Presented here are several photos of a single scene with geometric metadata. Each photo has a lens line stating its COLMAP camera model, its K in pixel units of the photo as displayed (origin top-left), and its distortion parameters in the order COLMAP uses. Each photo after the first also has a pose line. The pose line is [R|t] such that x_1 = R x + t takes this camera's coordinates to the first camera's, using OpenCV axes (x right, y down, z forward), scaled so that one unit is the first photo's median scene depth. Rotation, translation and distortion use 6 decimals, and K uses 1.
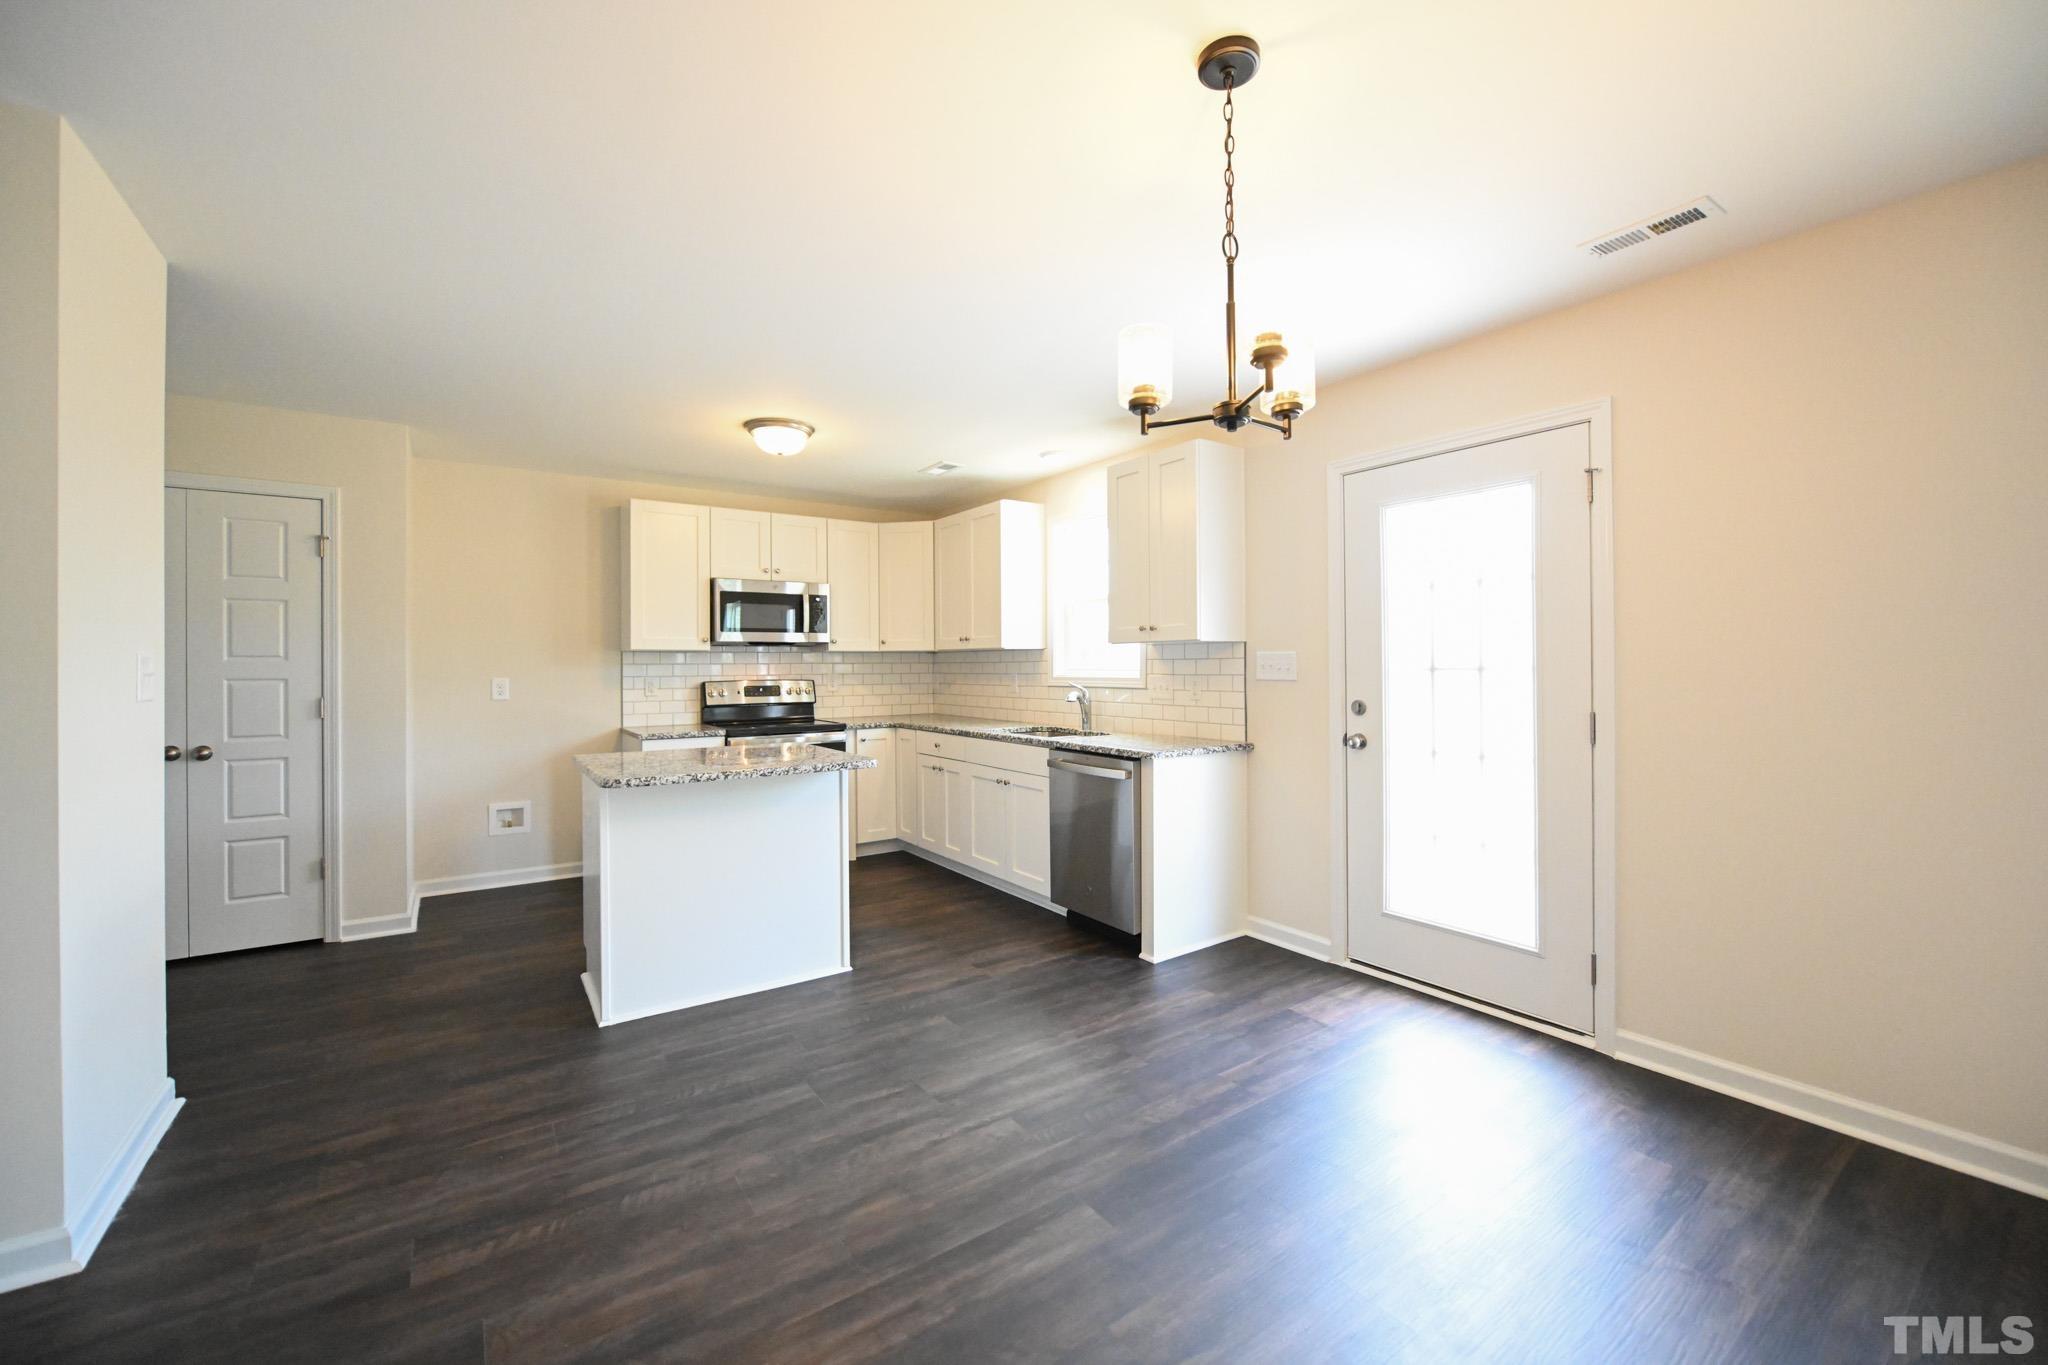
lens RADIAL K [[815.9, 0, 1018.9], [0, 815.9, 675.5], [0, 0, 1]] dist [-0.003755, -0.001715]
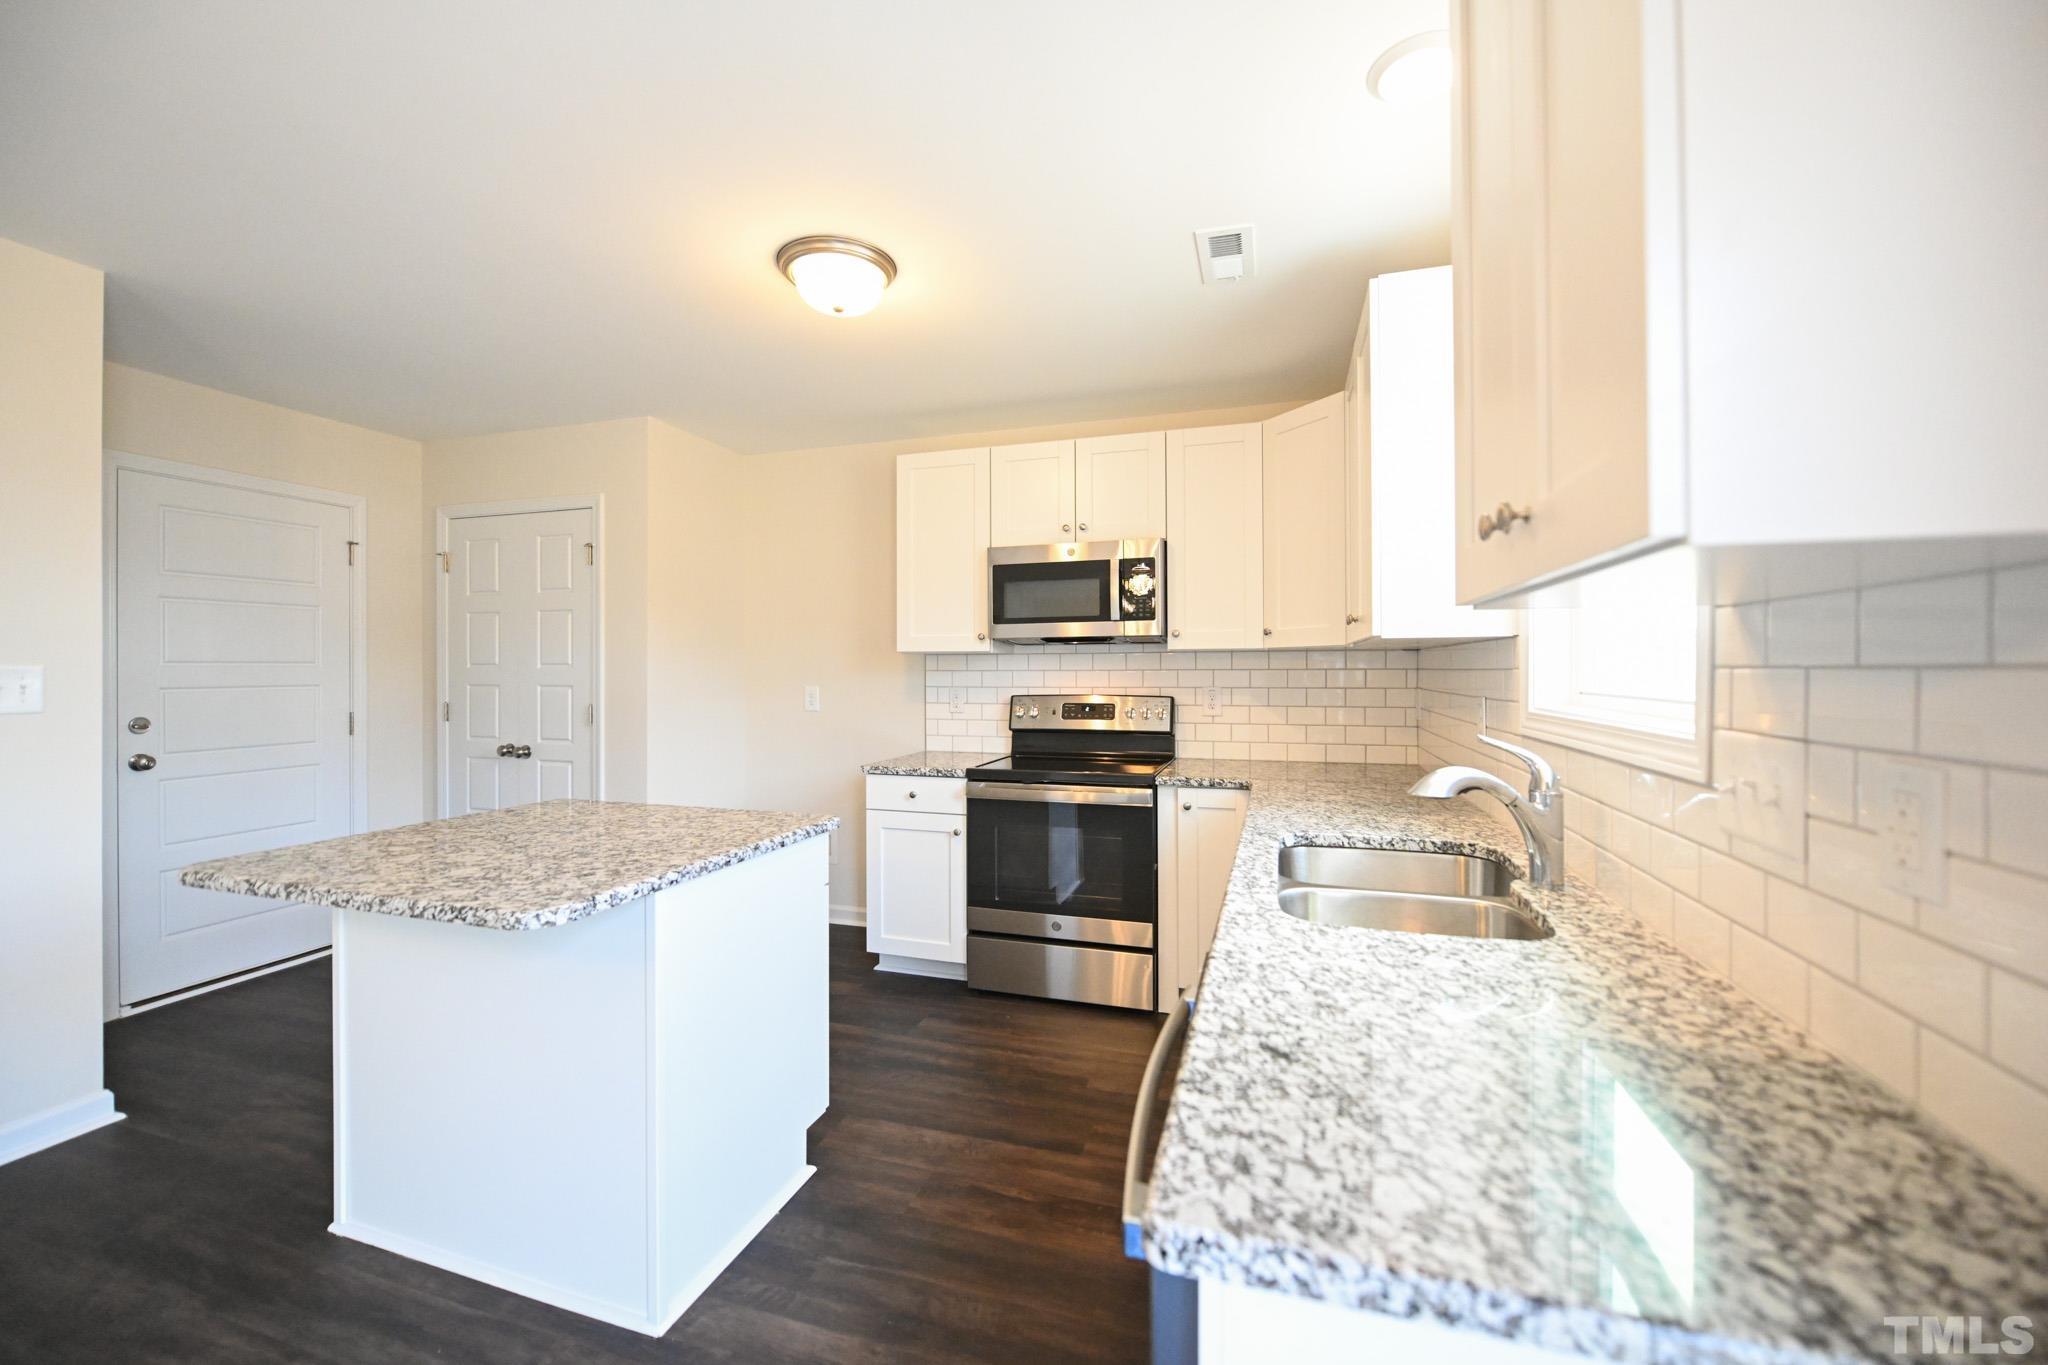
lens RADIAL K [[815.9, 0, 1010.0], [0, 815.9, 670.6], [0, 0, 1]] dist [-0.003755, -0.001715]
pose [[0.603744, 0.005270, -0.797161, 0.196048], [-0.010042, 0.999949, -0.000996, -0.014276], [0.797115, 0.008606, 0.603766, 0.602581]]
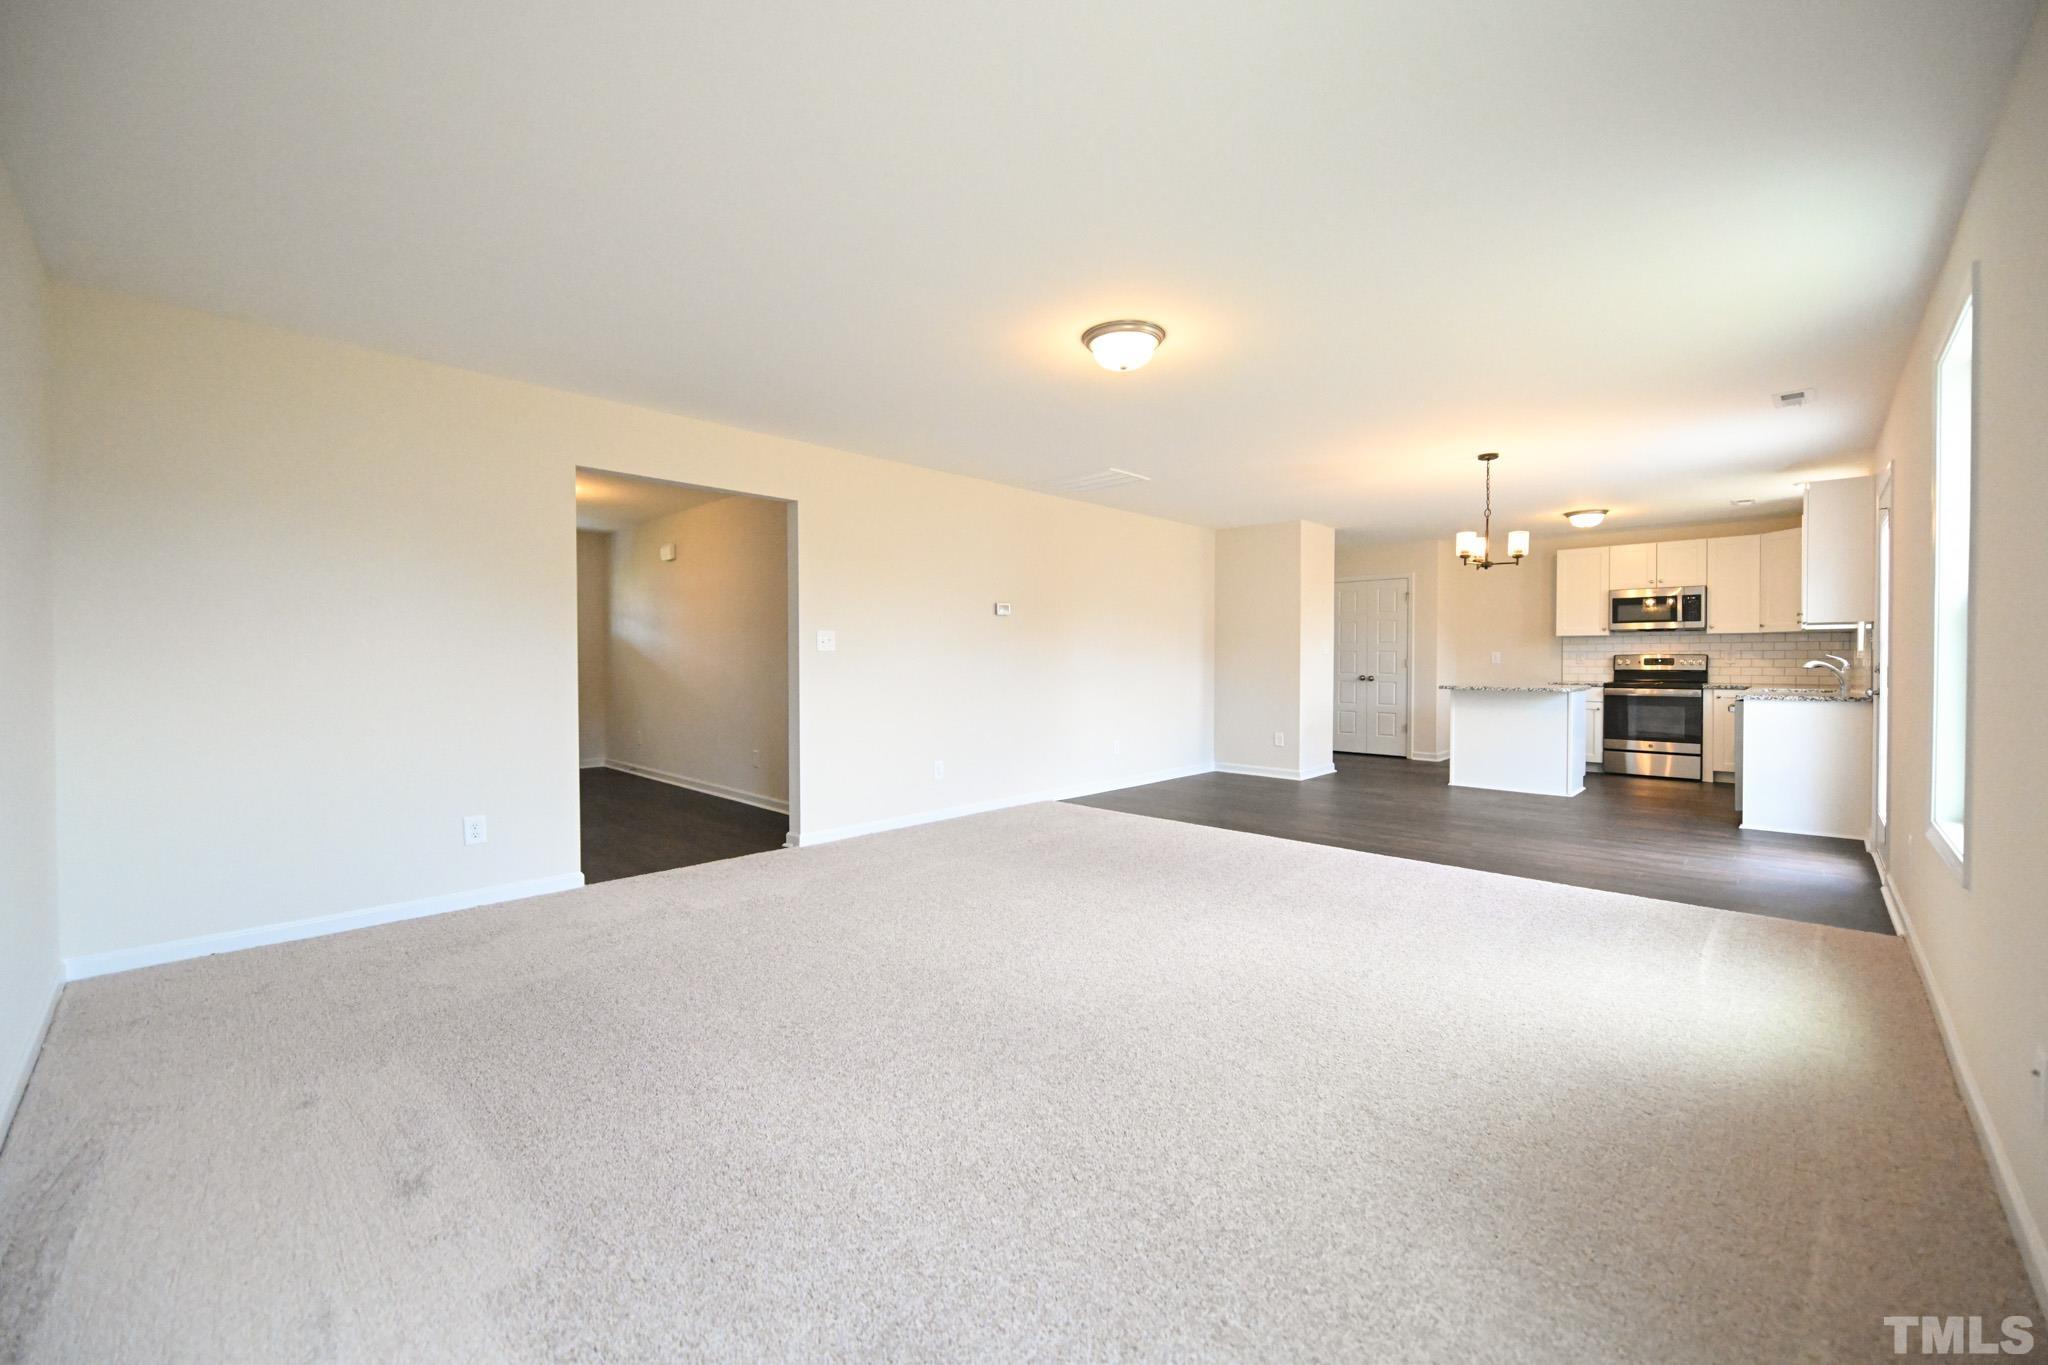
lens RADIAL K [[815.9, 0, 1024.5], [0, 815.9, 673.6], [0, 0, 1]] dist [-0.003755, -0.001715]
pose [[0.203513, 0.024369, -0.978769, 0.995111], [-0.011111, 0.999683, 0.022579, 0.022059], [0.979009, 0.006280, 0.203720, -0.479923]]
